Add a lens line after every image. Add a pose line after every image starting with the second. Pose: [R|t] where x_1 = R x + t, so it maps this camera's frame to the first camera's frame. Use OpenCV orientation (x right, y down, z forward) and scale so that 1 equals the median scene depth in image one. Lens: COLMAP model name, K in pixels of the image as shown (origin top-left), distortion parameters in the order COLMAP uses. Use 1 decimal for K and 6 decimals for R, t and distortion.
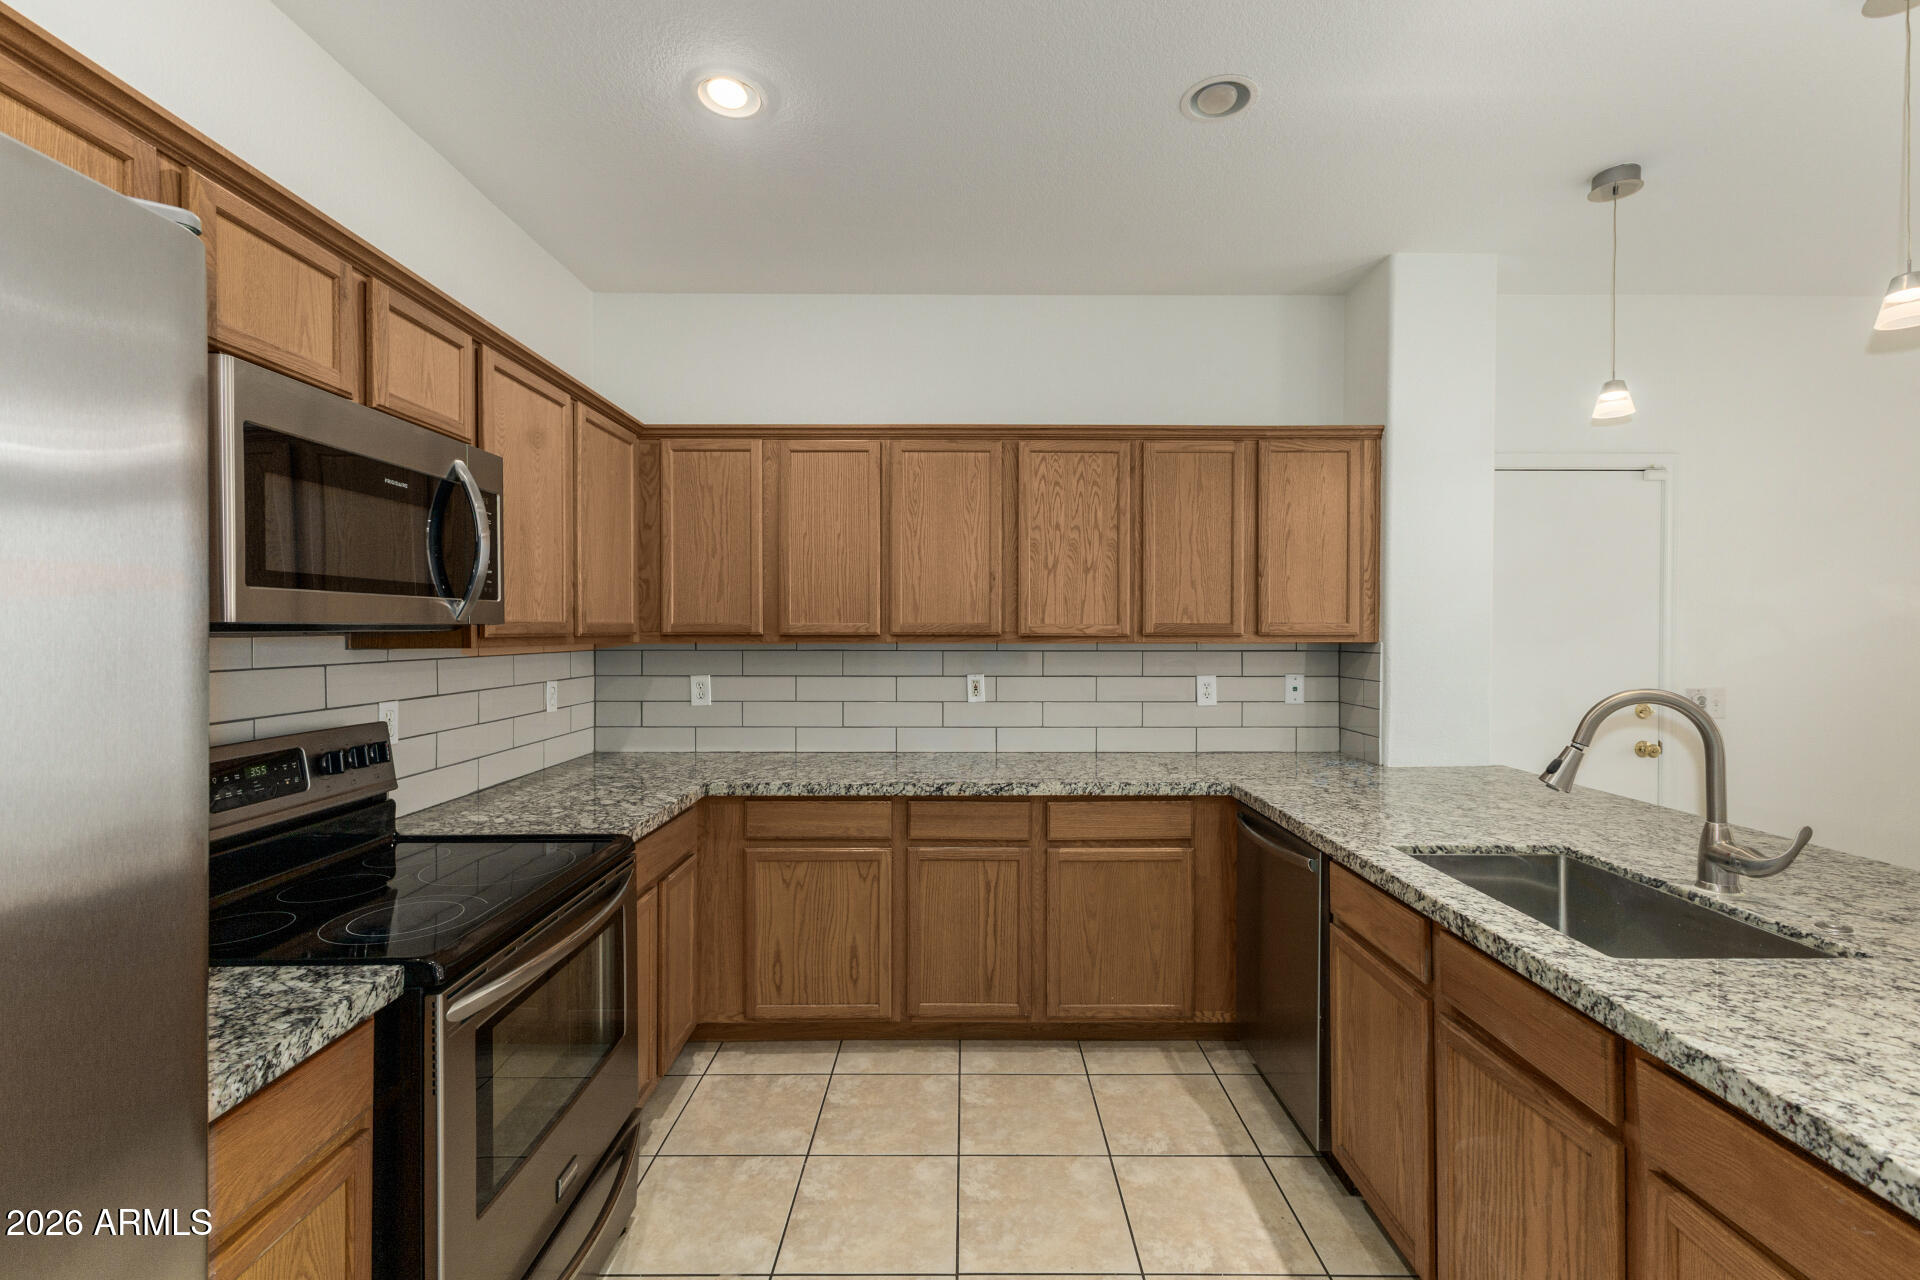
lens RADIAL K [[838.4, 0, 957.7], [0, 838.4, 634.5], [0, 0, 1]] dist [0.009368, -0.001431]
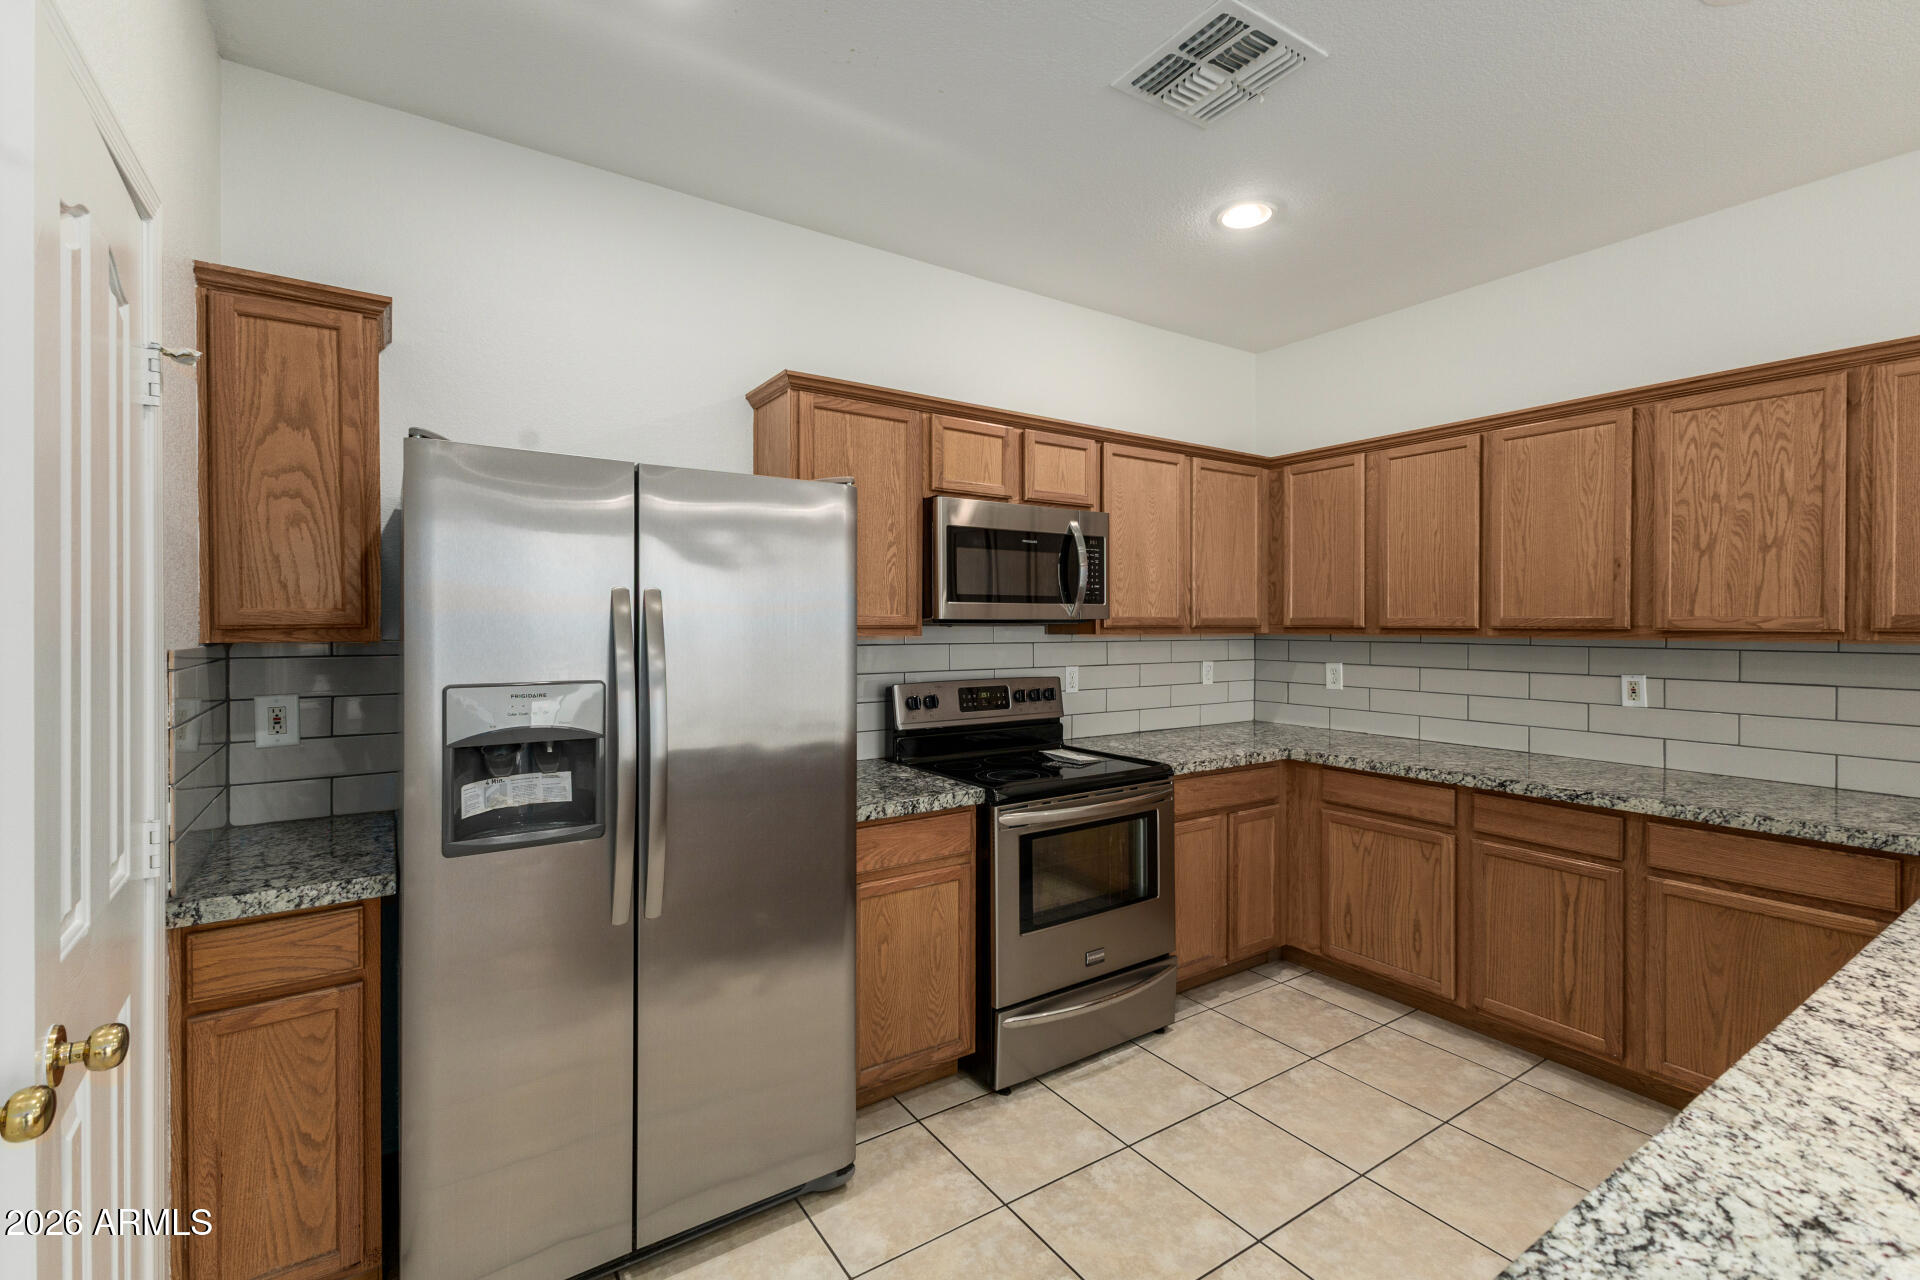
lens RADIAL K [[838.4, 0, 969.7], [0, 838.4, 634.5], [0, 0, 1]] dist [0.009368, -0.001431]
pose [[0.566121, 0.012846, -0.824222, 0.432630], [-0.006598, 0.999917, 0.011052, 0.000659], [0.824296, -0.000818, 0.566159, -0.073093]]
